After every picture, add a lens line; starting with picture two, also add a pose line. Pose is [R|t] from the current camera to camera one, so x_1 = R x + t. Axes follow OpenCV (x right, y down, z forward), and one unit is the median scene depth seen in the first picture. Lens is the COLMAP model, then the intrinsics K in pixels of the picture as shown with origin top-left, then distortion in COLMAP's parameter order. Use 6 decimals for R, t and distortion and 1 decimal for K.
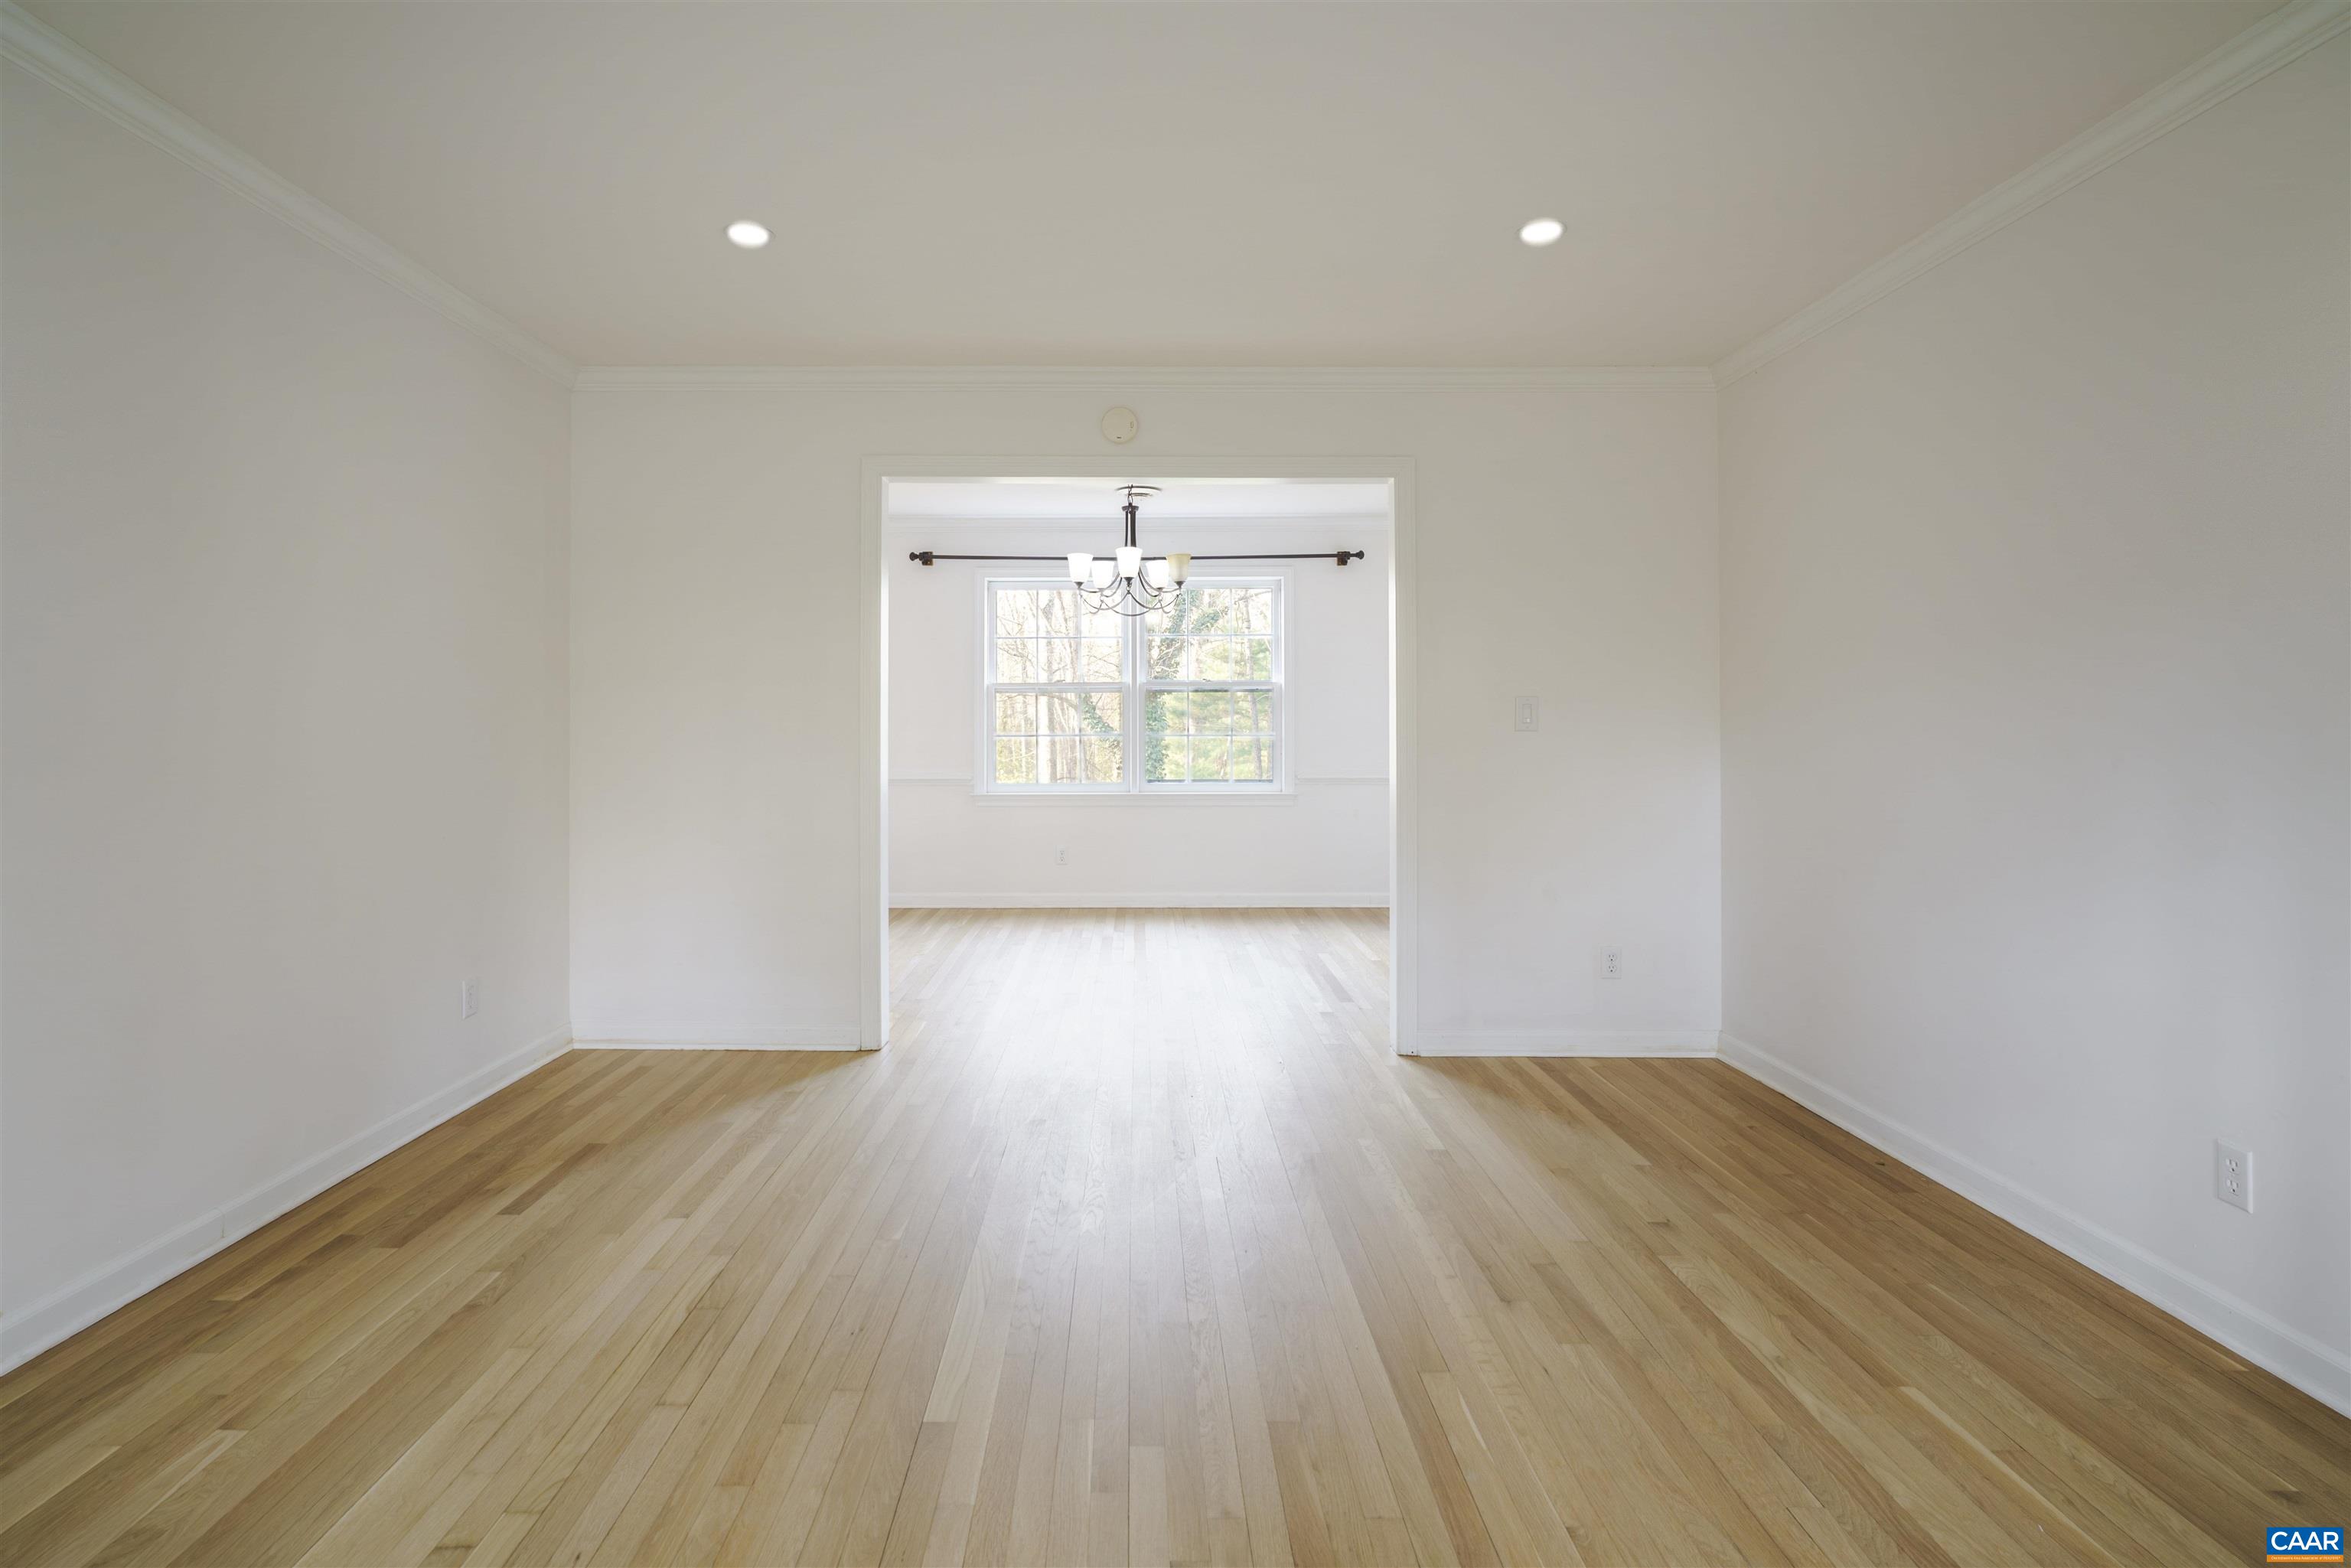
lens RADIAL K [[1210.0, 0, 1167.0], [0, 1210.0, 730.8], [0, 0, 1]] dist [-0.001020, -0.000760]
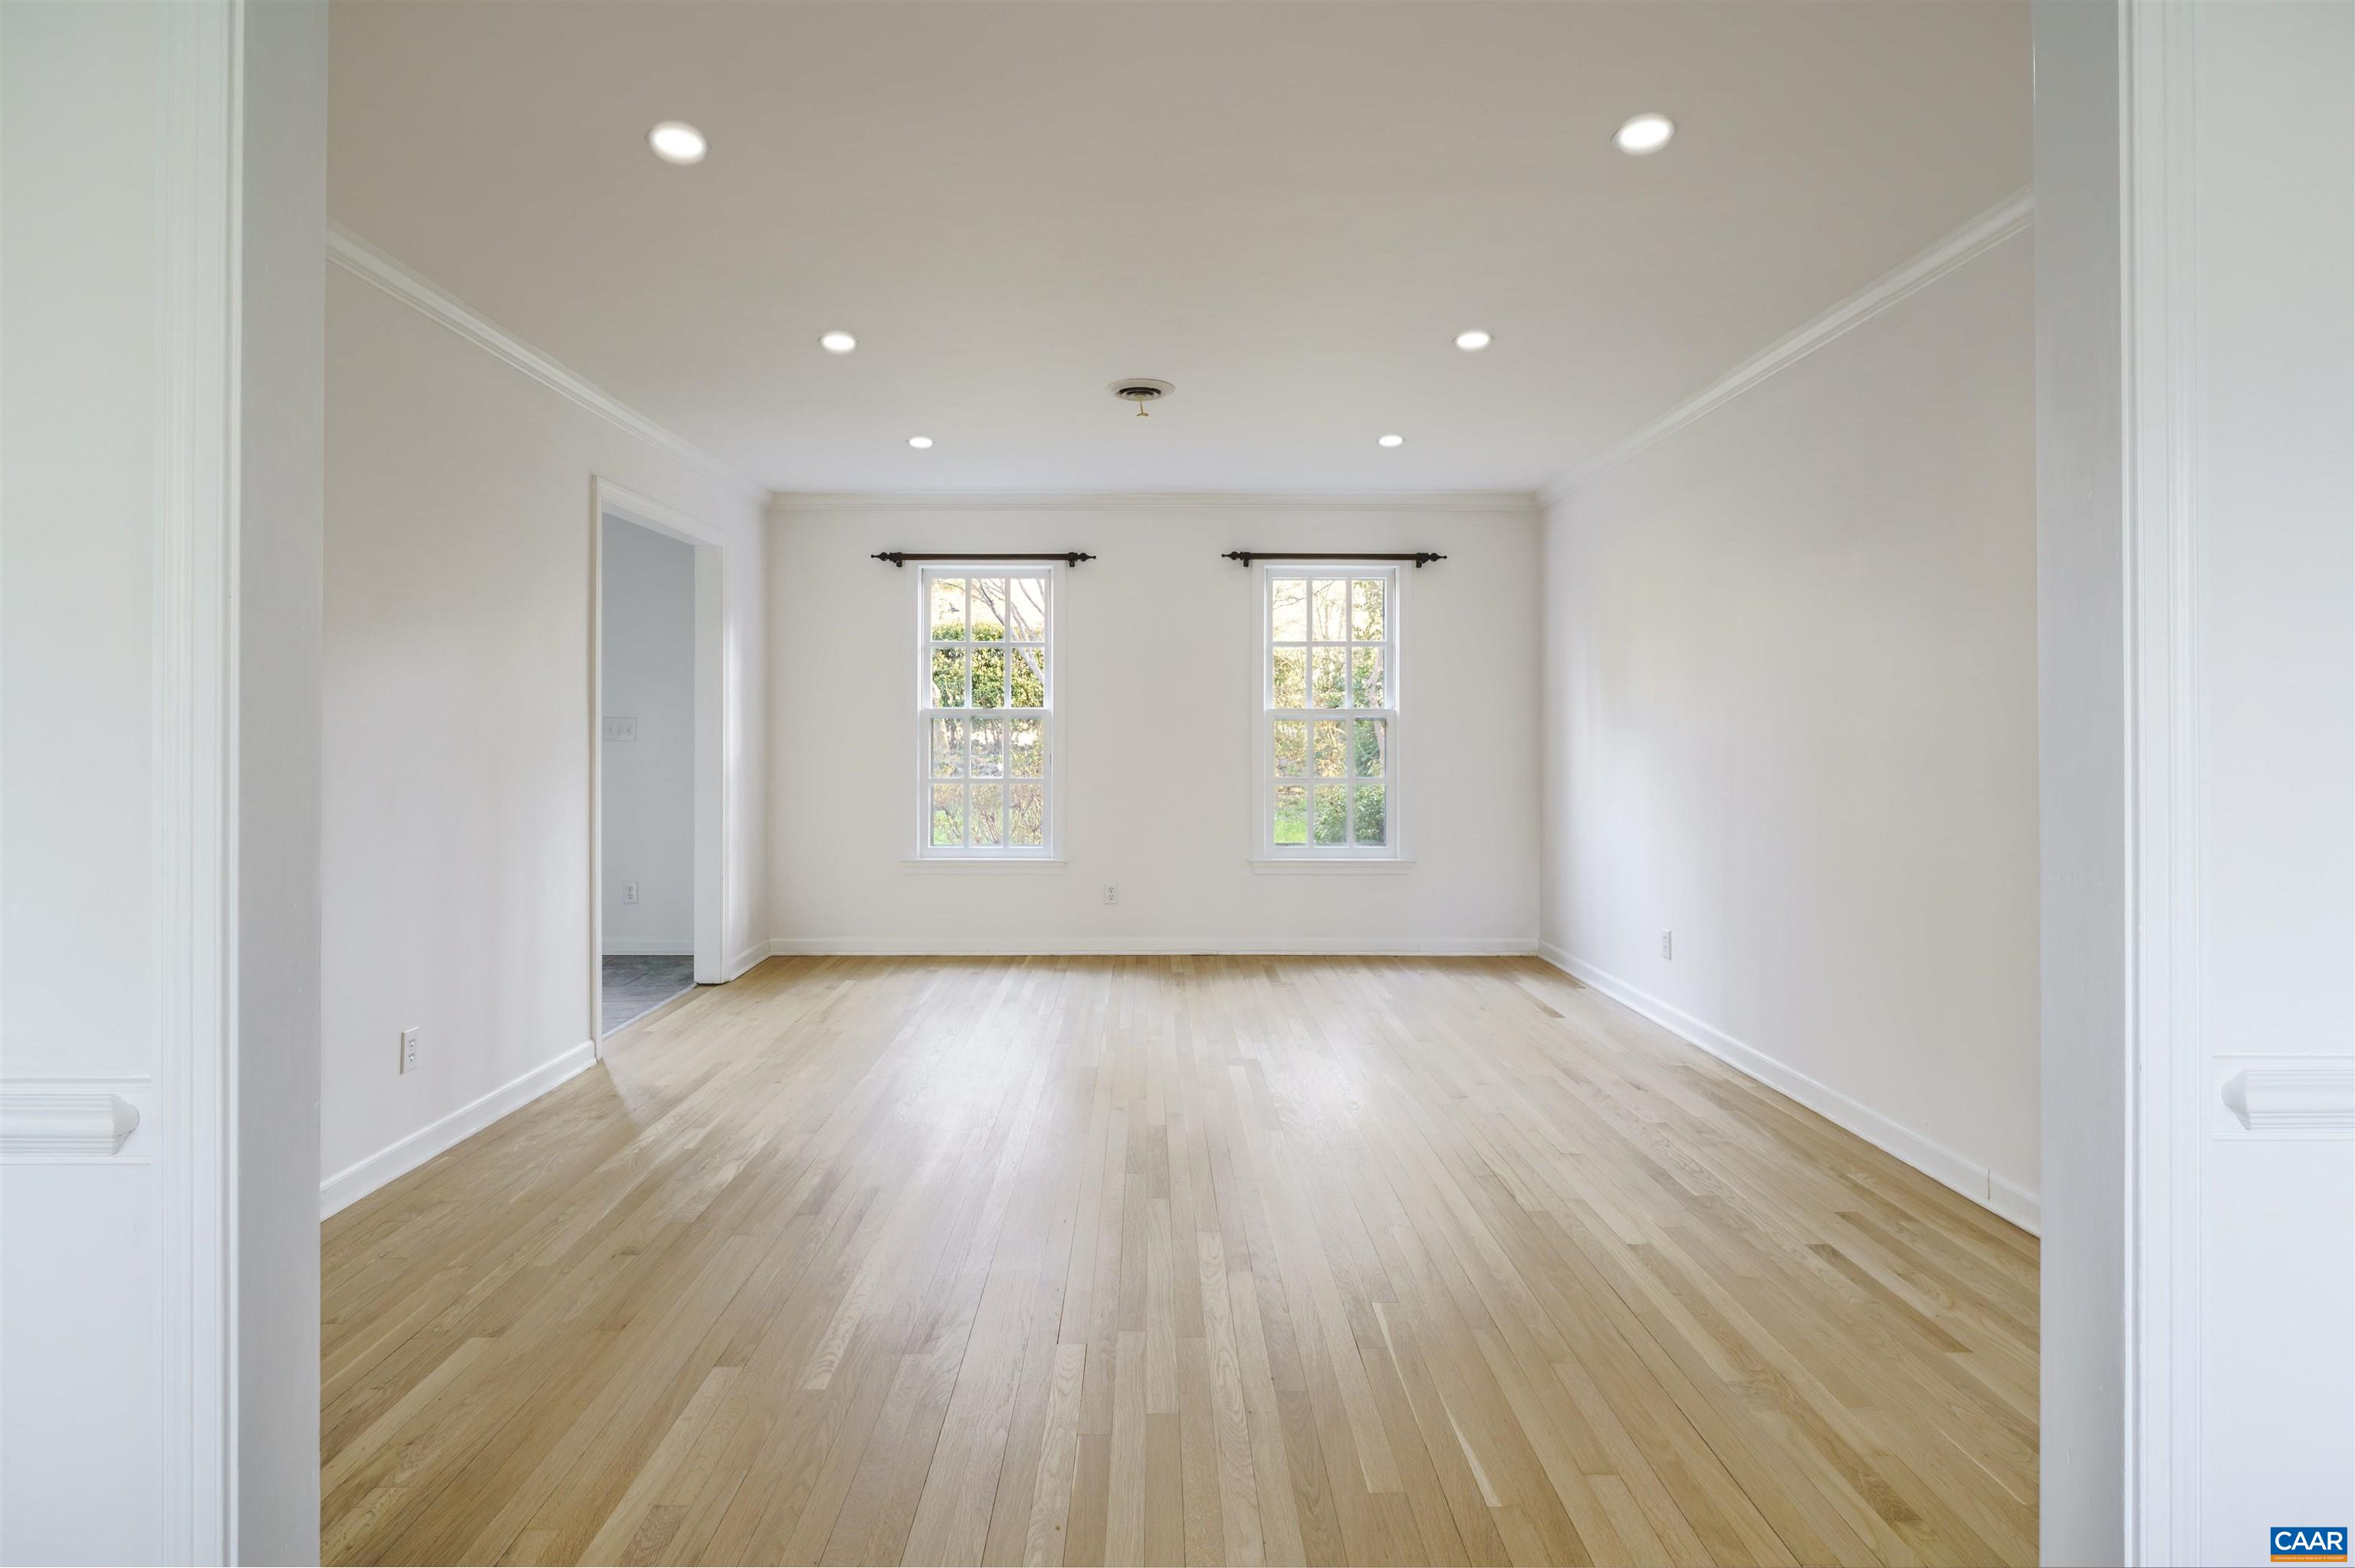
lens RADIAL K [[1212.0, 0, 1169.0], [0, 1212.0, 730.8], [0, 0, 1]] dist [-0.001020, -0.000760]
pose [[-0.999982, 0.001936, 0.005715, -0.025816], [0.001957, 0.999991, 0.003666, -0.012288], [-0.005708, 0.003677, -0.999977, 1.540500]]
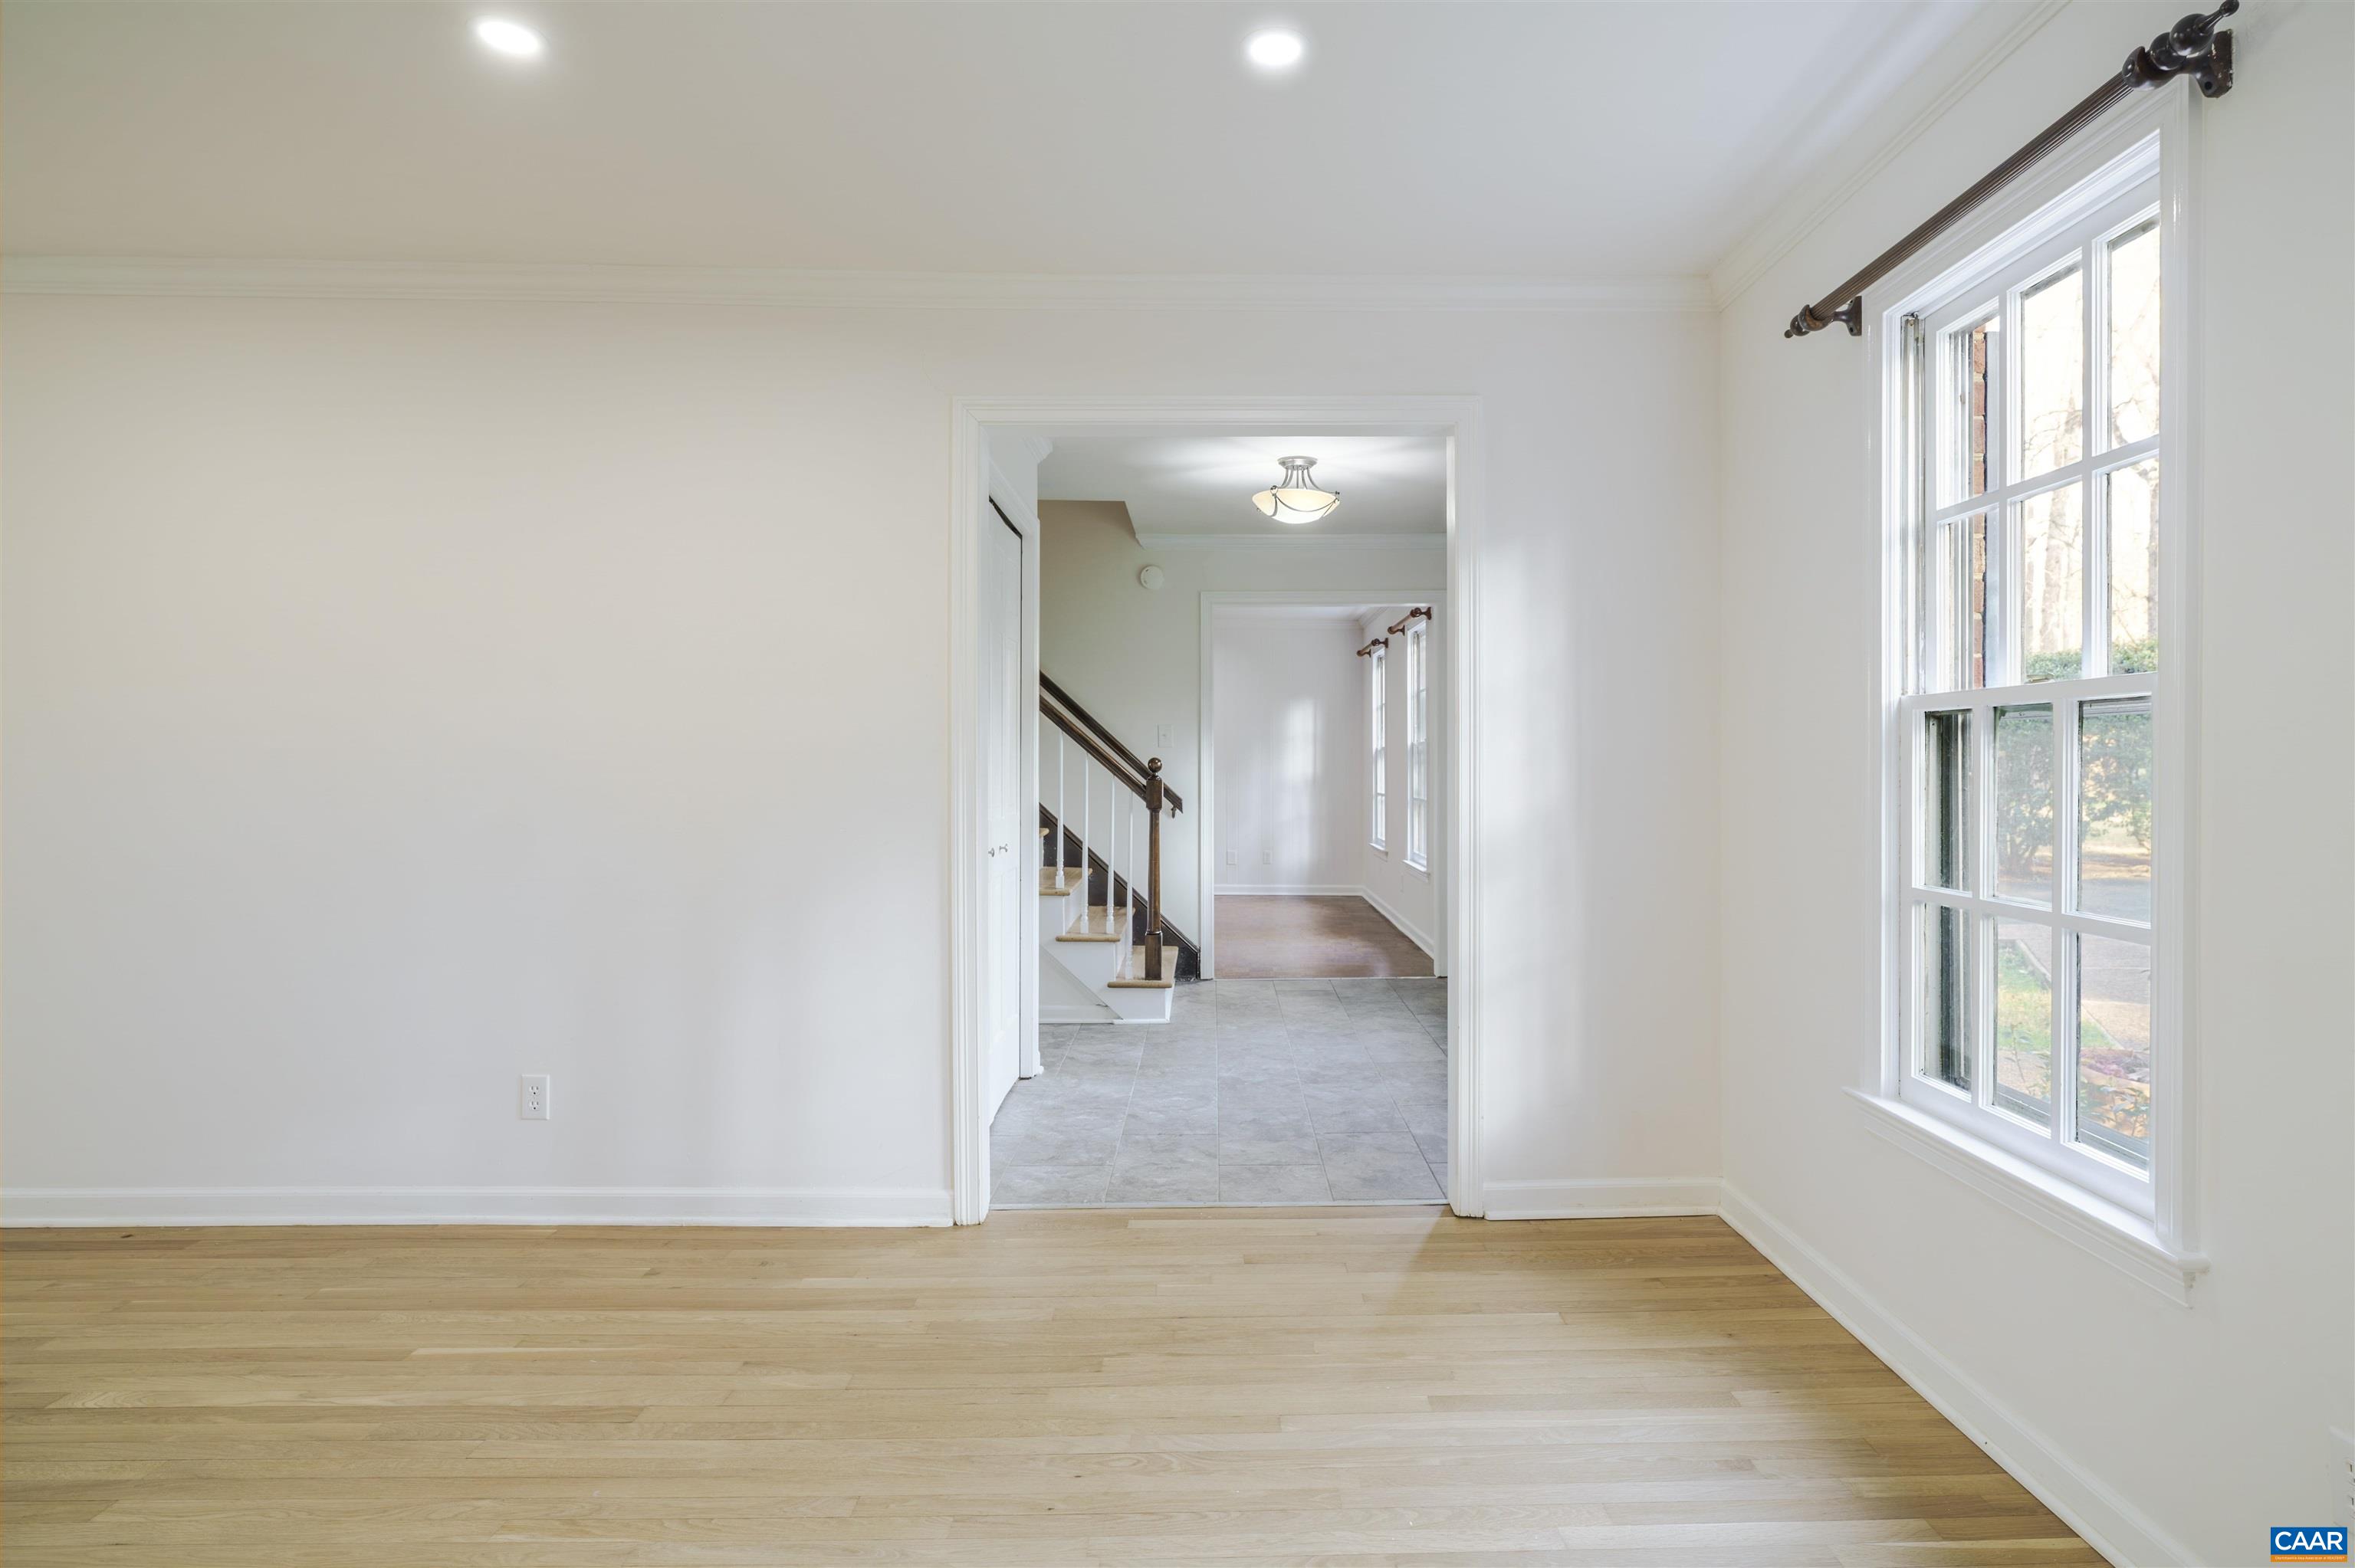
lens RADIAL K [[1246.6, 0, 1204.3], [0, 1246.6, 776.6], [0, 0, 1]] dist [0.001463, -0.000699]
pose [[0.004865, -0.009294, 0.999945, -0.318260], [0.002501, 0.999954, 0.009282, -0.000406], [-0.999985, 0.002456, 0.004888, 0.152535]]
